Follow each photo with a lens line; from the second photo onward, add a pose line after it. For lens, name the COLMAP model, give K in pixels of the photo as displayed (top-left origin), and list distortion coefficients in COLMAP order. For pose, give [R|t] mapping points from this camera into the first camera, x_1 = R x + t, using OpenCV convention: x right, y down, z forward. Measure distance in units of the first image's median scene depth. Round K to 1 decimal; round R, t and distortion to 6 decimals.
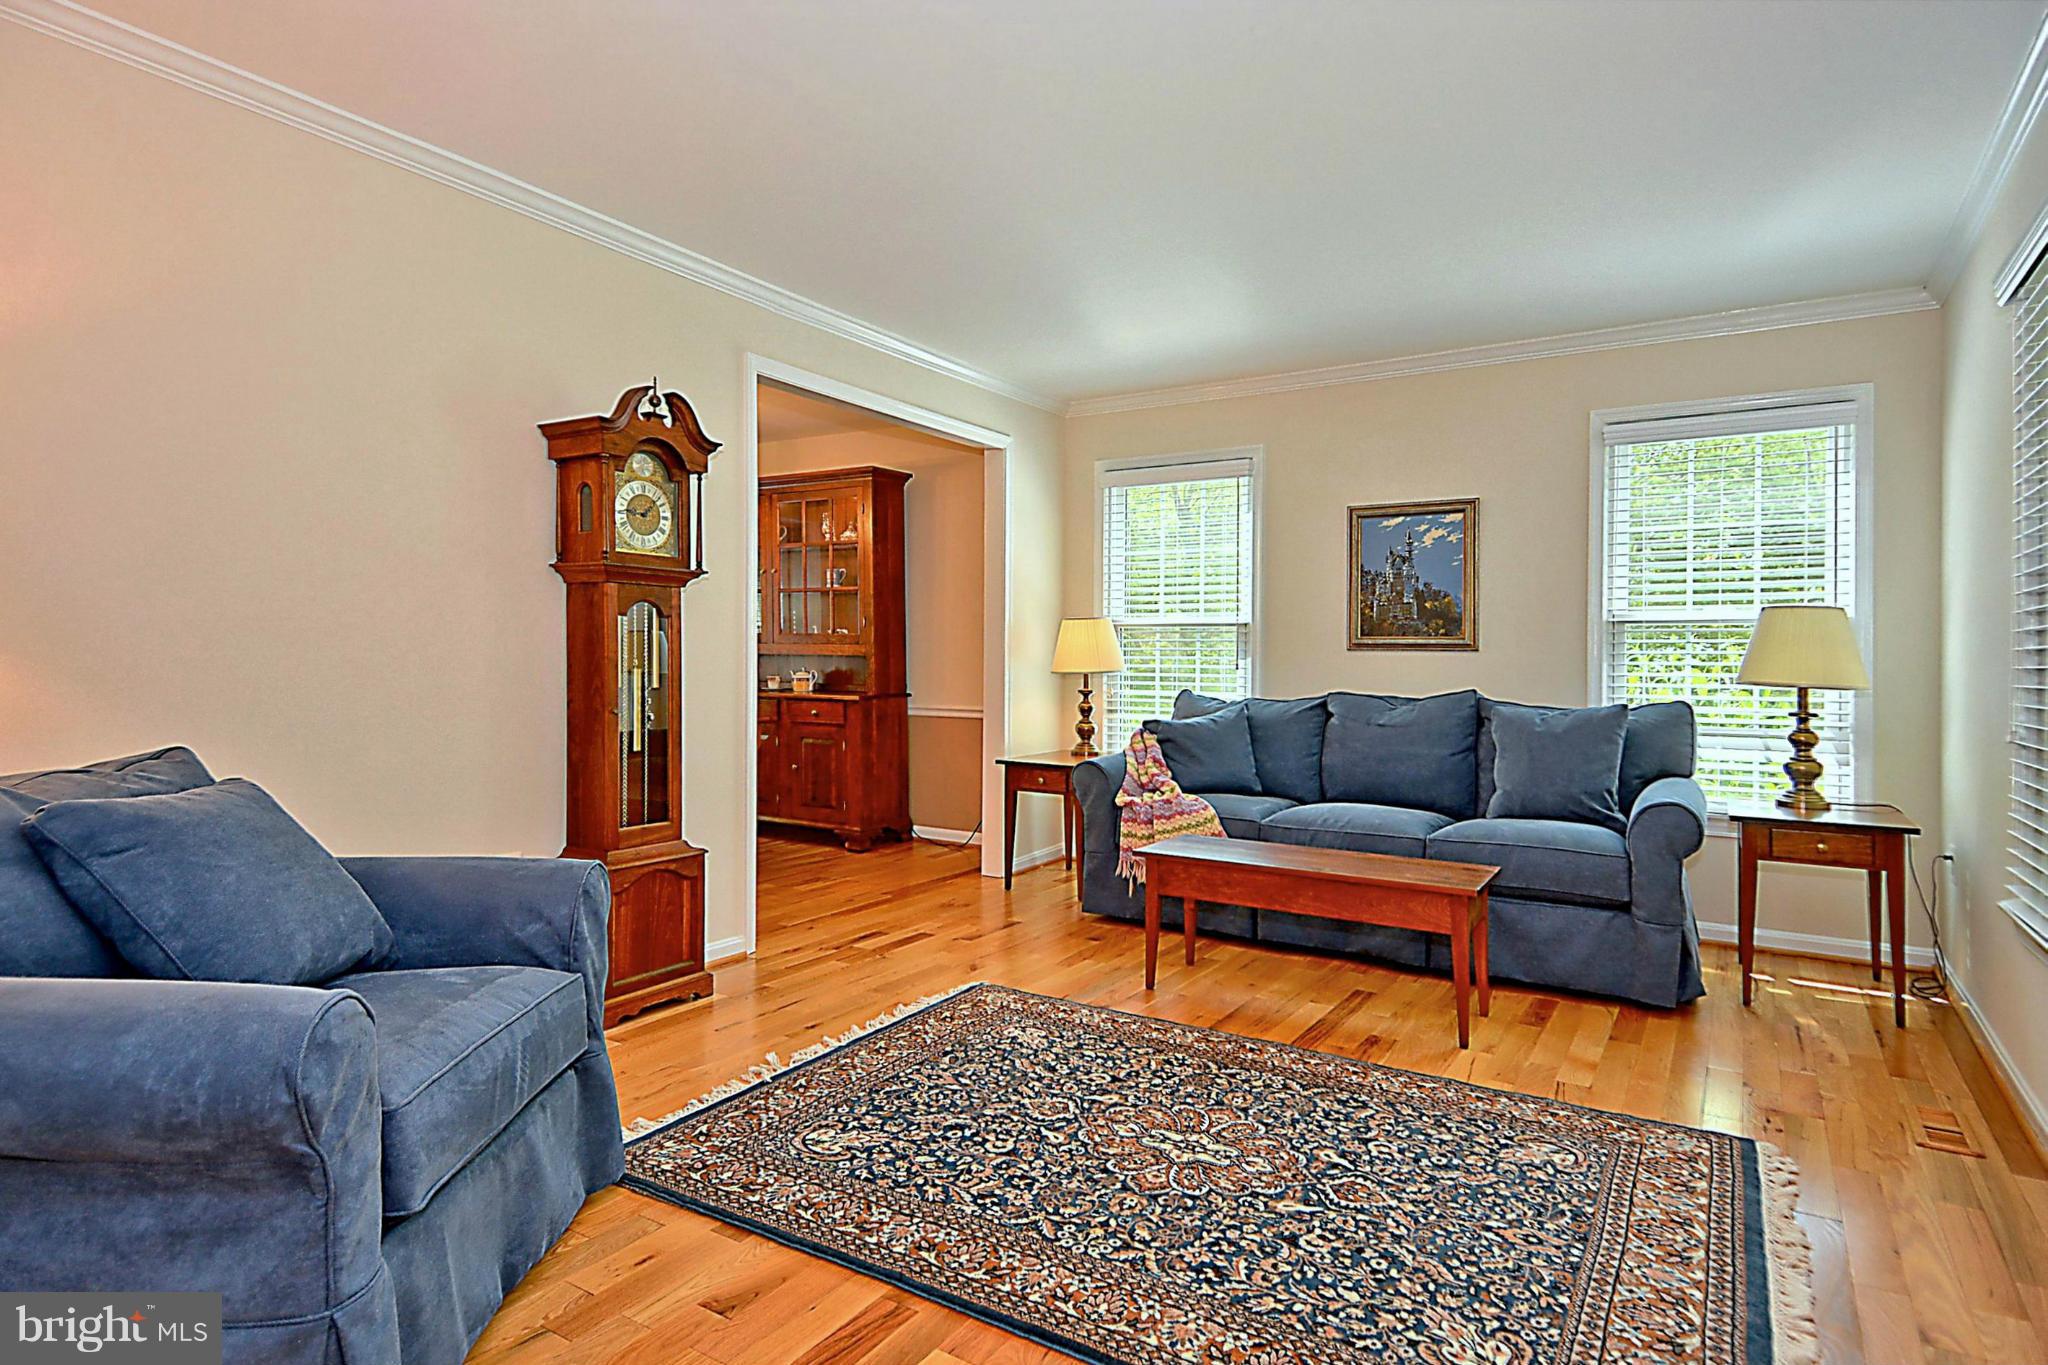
lens RADIAL K [[1084.8, 0, 1032.1], [0, 1084.8, 655.5], [0, 0, 1]] dist [0.075833, -0.049789]
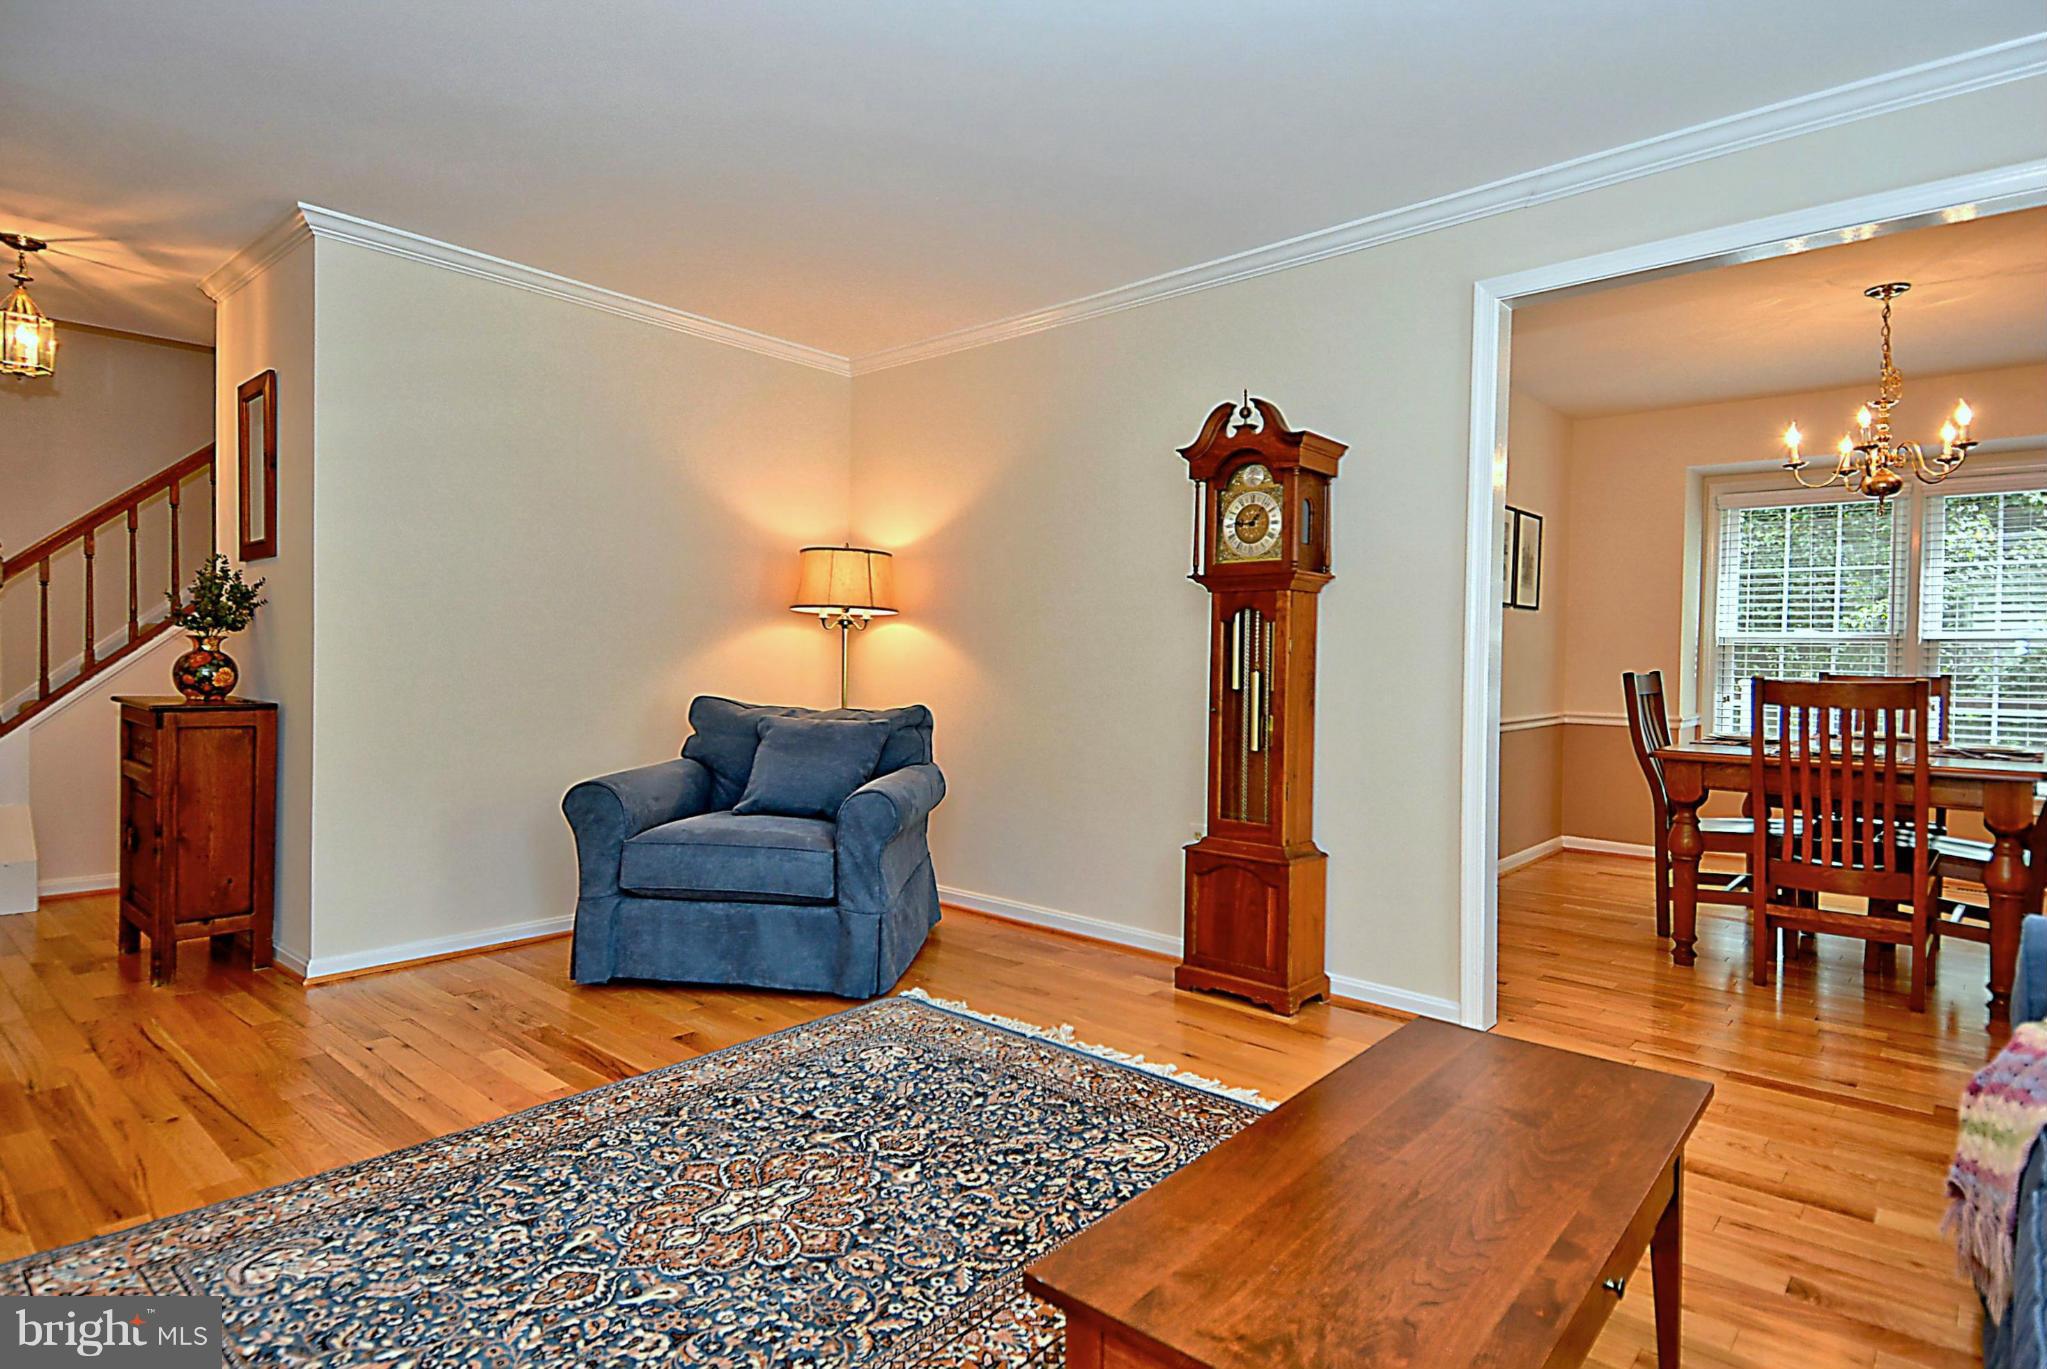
lens RADIAL K [[1084.8, 0, 1054.7], [0, 1084.8, 677.9], [0, 0, 1]] dist [0.076828, -0.049393]
pose [[-0.147983, 0.004152, -0.988981, 0.950729], [-0.010713, 0.999926, 0.005801, 0.018994], [0.988932, 0.011453, -0.147927, 1.325147]]
